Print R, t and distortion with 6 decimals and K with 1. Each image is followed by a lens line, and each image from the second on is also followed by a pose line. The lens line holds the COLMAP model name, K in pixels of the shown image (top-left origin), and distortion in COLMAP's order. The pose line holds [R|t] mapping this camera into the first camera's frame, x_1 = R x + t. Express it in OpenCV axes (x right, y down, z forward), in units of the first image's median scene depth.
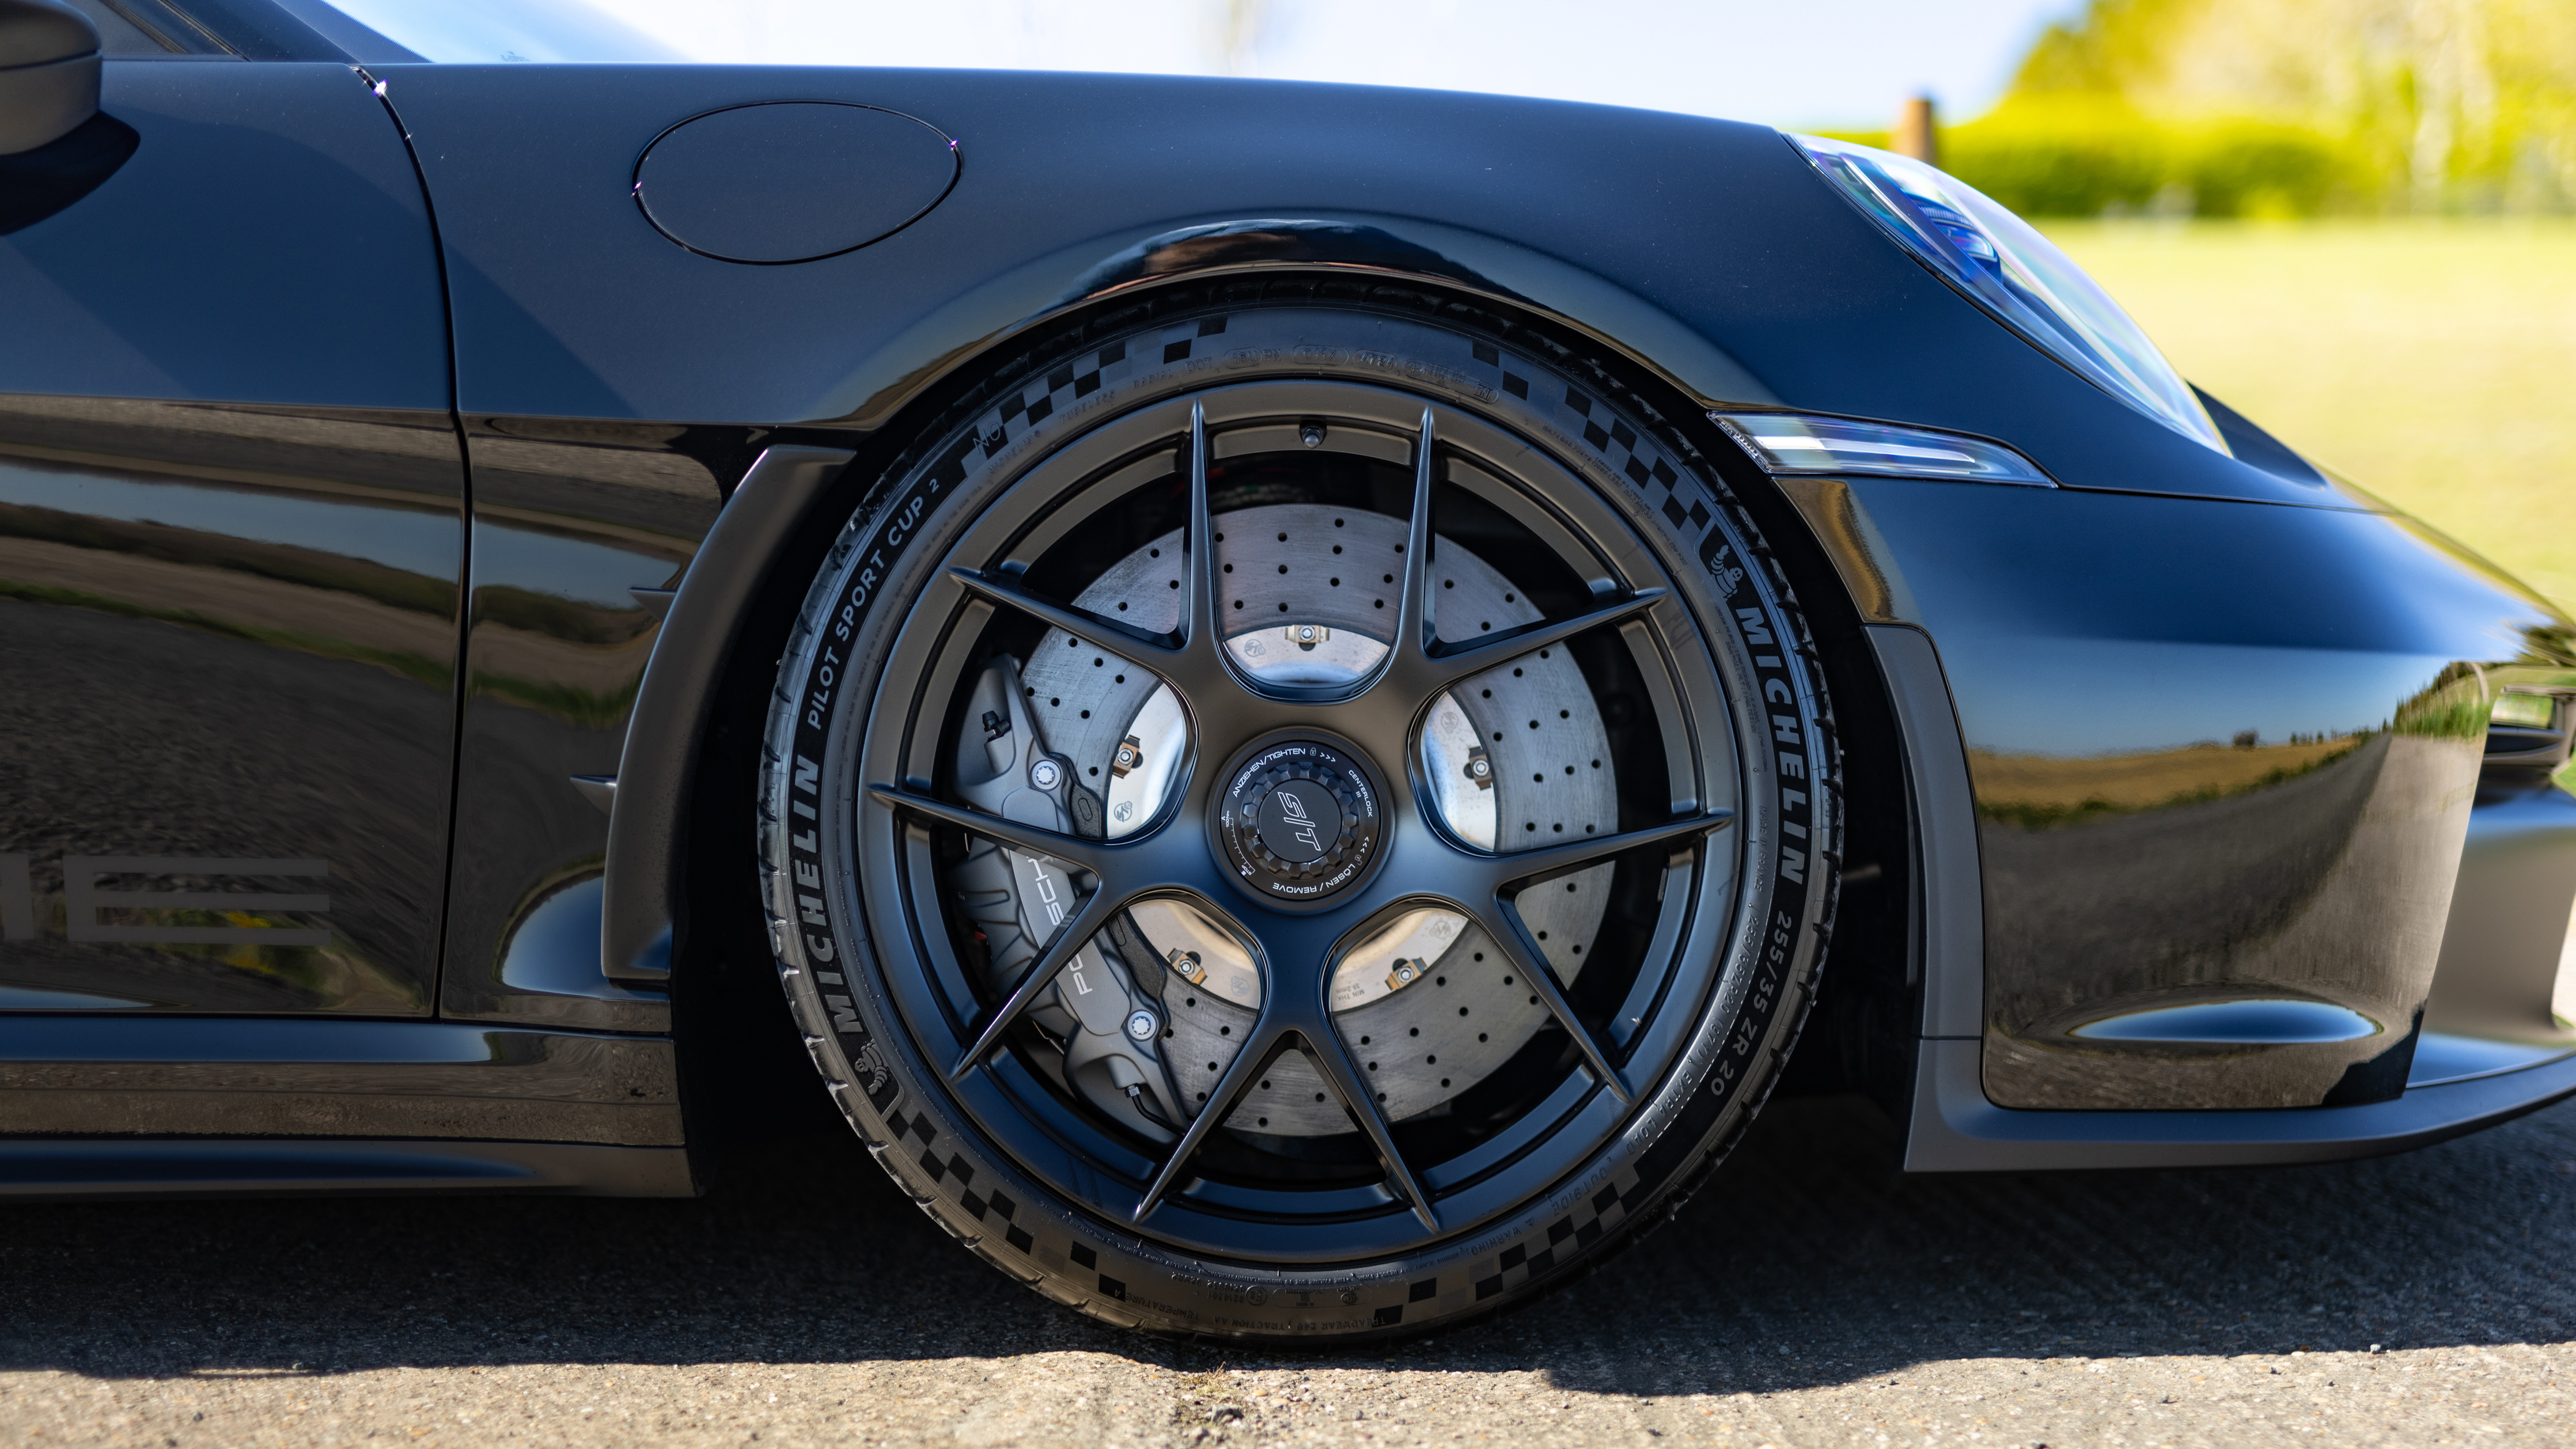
lens RADIAL K [[7288.7, 0, 1295.0], [0, 7288.7, 720.7], [0, 0, 1]] dist [0.340379, 0.000000]
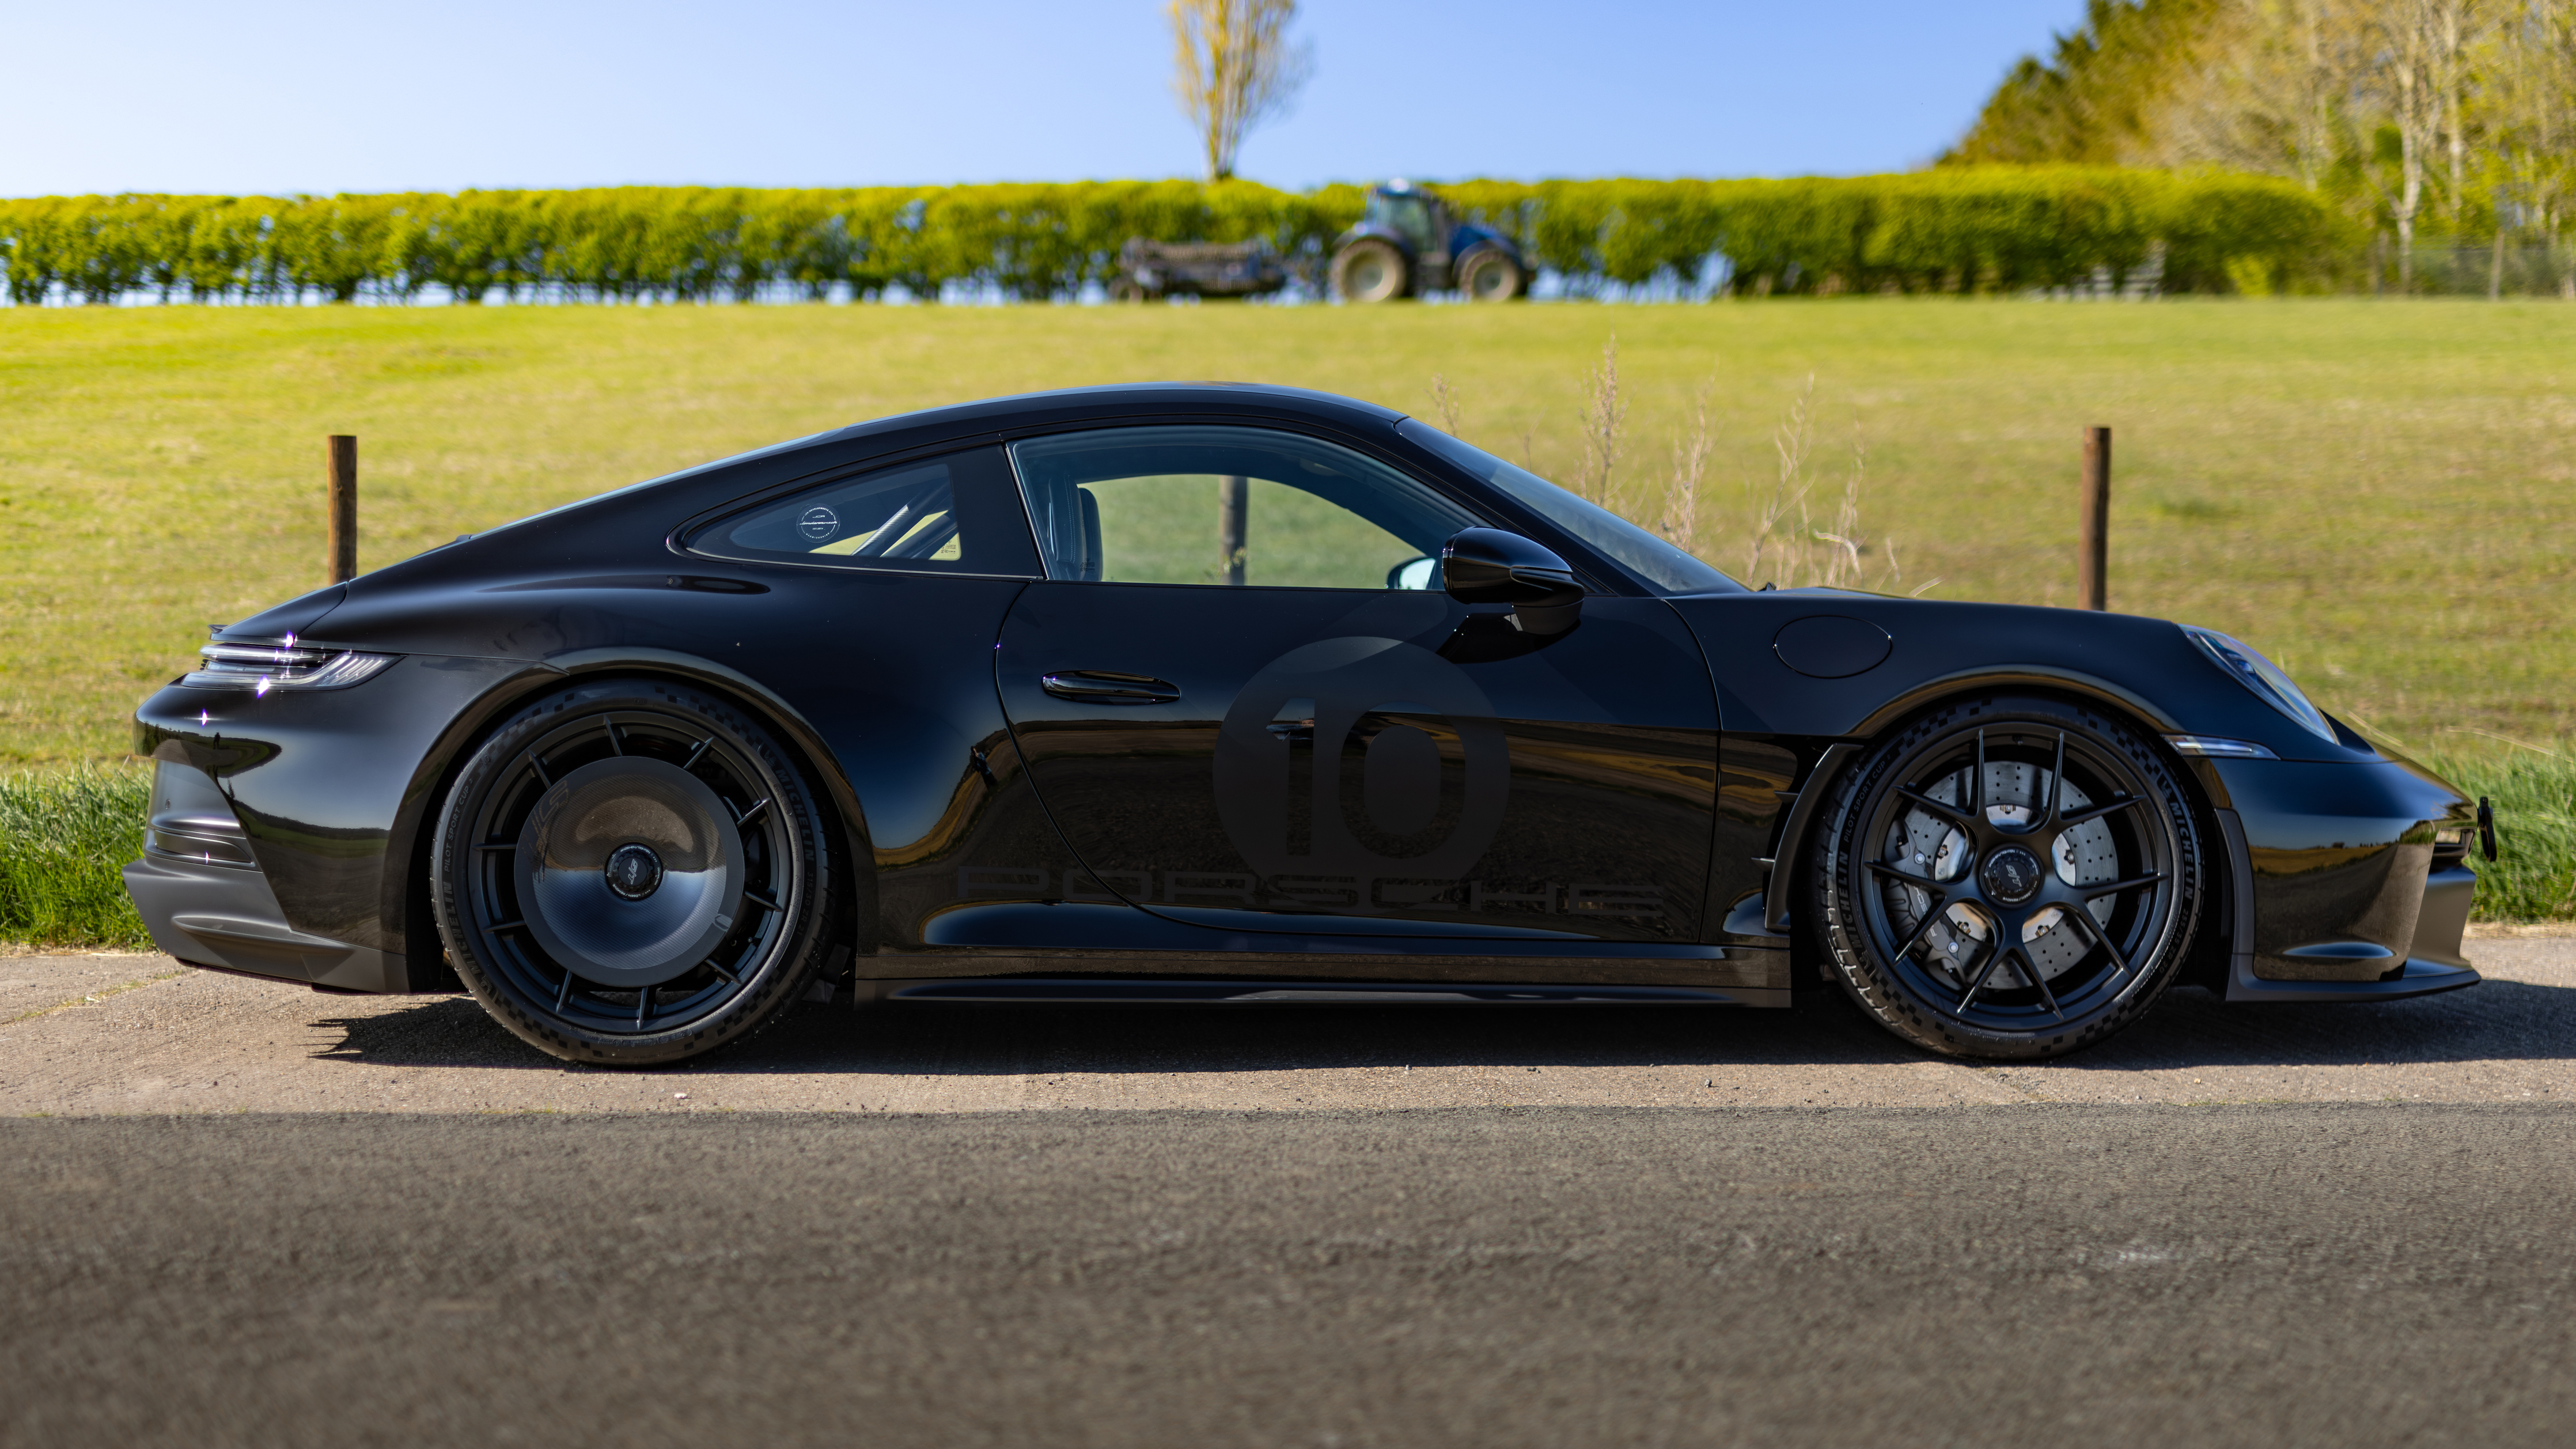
lens RADIAL K [[7290.2, 0, 1281.0], [0, 7290.2, 727.8], [0, 0, 1]] dist [0.340379, 0.000000]
pose [[0.999975, 0.006892, 0.001284, -0.284915], [-0.006883, 0.999955, -0.006500, -0.022945], [-0.001329, 0.006491, 0.999978, -1.824799]]
